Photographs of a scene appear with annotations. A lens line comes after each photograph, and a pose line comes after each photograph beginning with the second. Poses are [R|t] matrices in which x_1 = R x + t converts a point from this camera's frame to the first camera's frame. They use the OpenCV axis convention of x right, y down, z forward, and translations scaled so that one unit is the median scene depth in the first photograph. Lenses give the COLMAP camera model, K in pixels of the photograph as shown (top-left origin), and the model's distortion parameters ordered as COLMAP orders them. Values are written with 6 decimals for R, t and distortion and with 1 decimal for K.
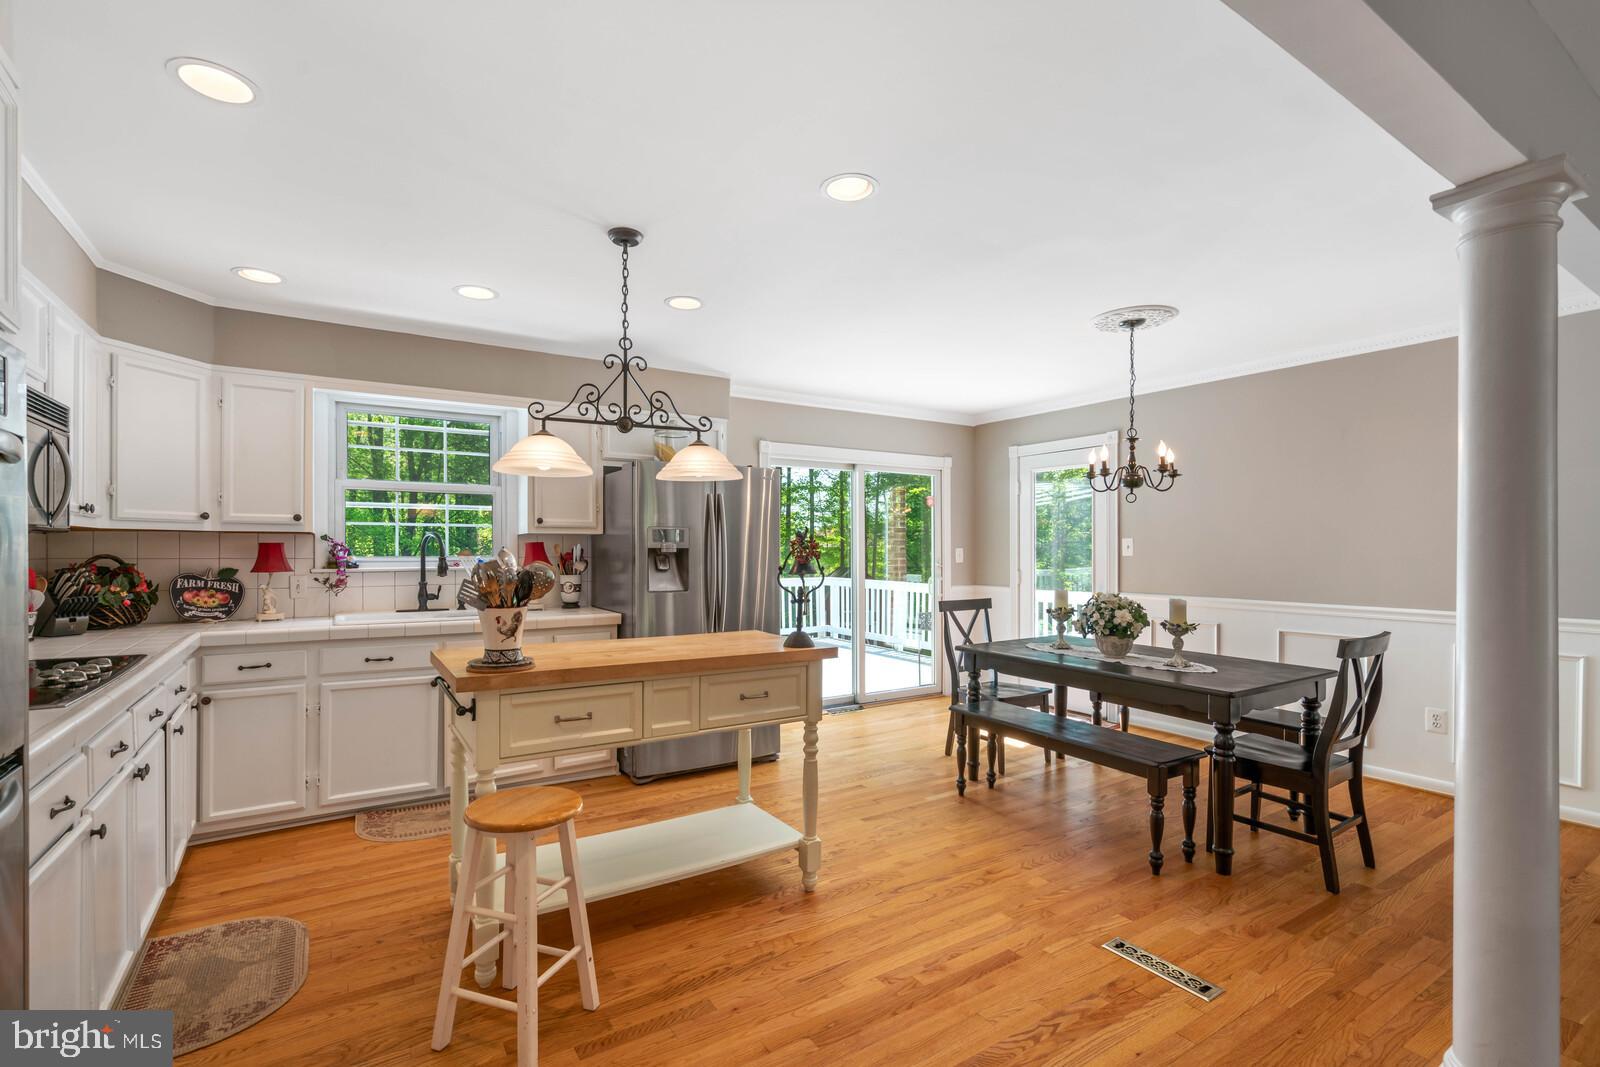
lens RADIAL K [[723.8, 0, 793.0], [0, 723.8, 550.3], [0, 0, 1]] dist [-0.015696, 0.007722]
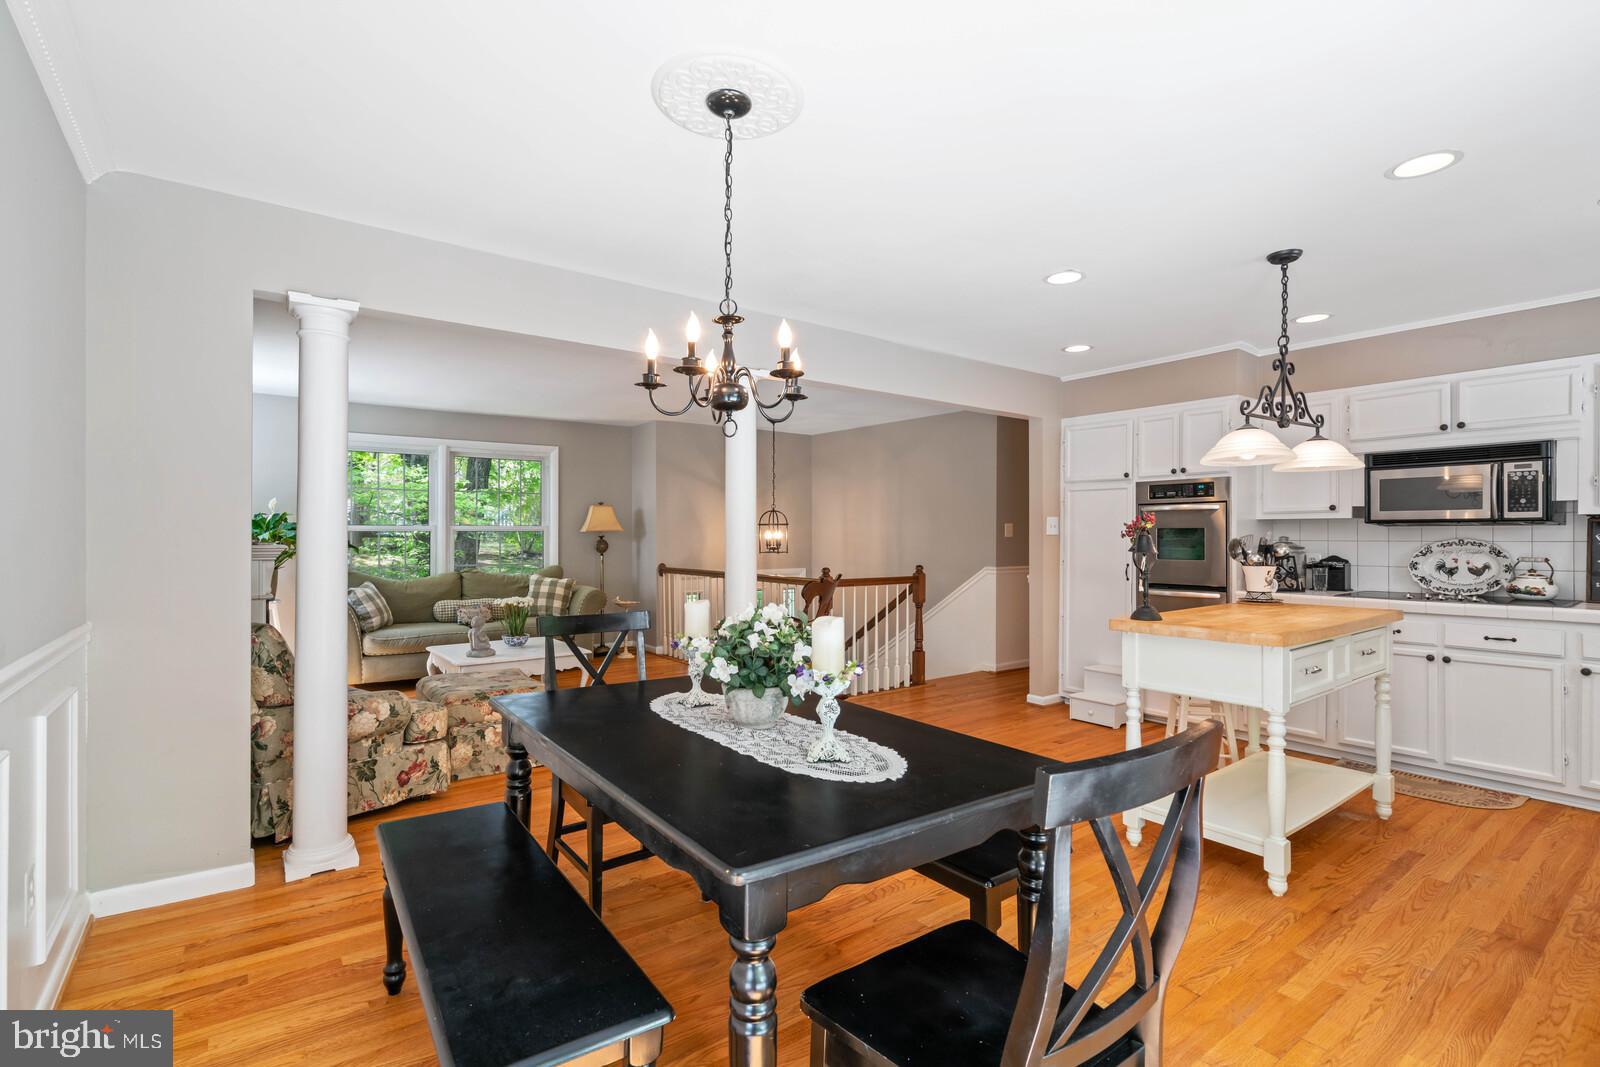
lens RADIAL K [[740.0, 0, 793.8], [0, 740.0, 535.6], [0, 0, 1]] dist [-0.004508, 0.000491]
pose [[-0.997578, -0.003344, -0.069474, 0.473173], [-0.003413, 0.999994, 0.000881, 0.007196], [0.069471, 0.001116, -0.997583, 1.605140]]
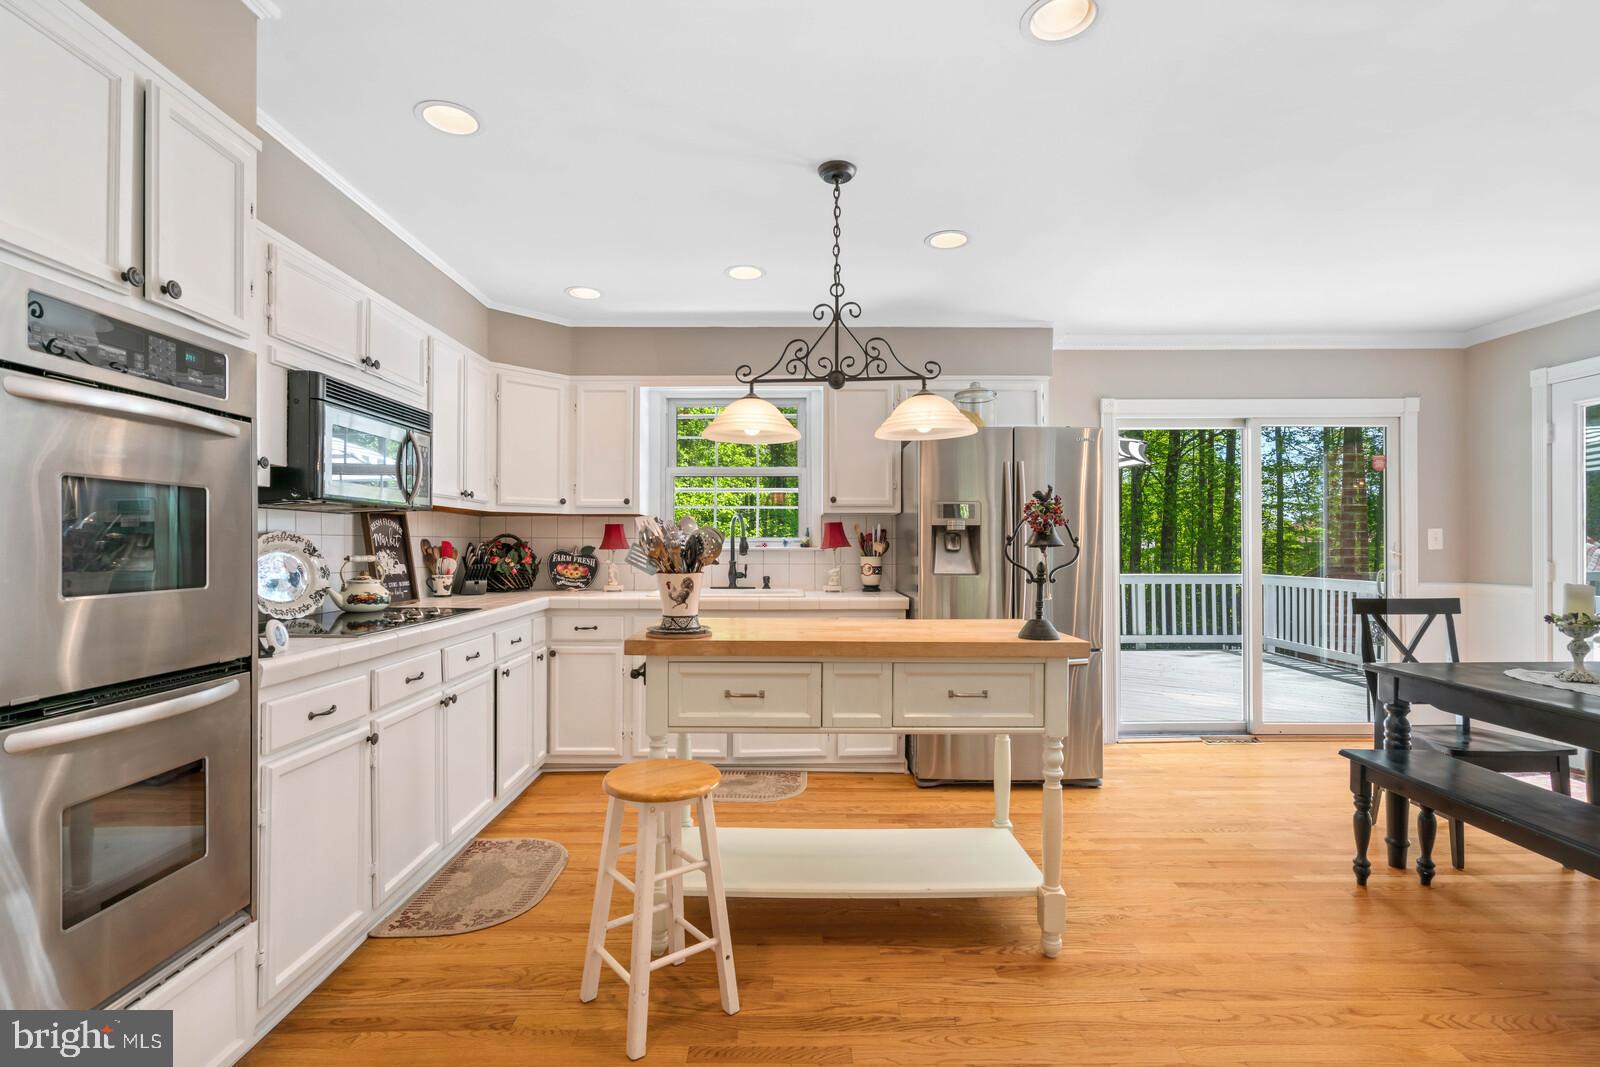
lens RADIAL K [[747.2, 0, 792.7], [0, 747.2, 546.4], [0, 0, 1]] dist [-0.005527, 0.001798]
pose [[0.844460, 0.000070, -0.535618, 0.168088], [-0.000460, 1.000000, -0.000595, 0.026544], [0.535618, 0.000749, 0.844460, 0.138609]]
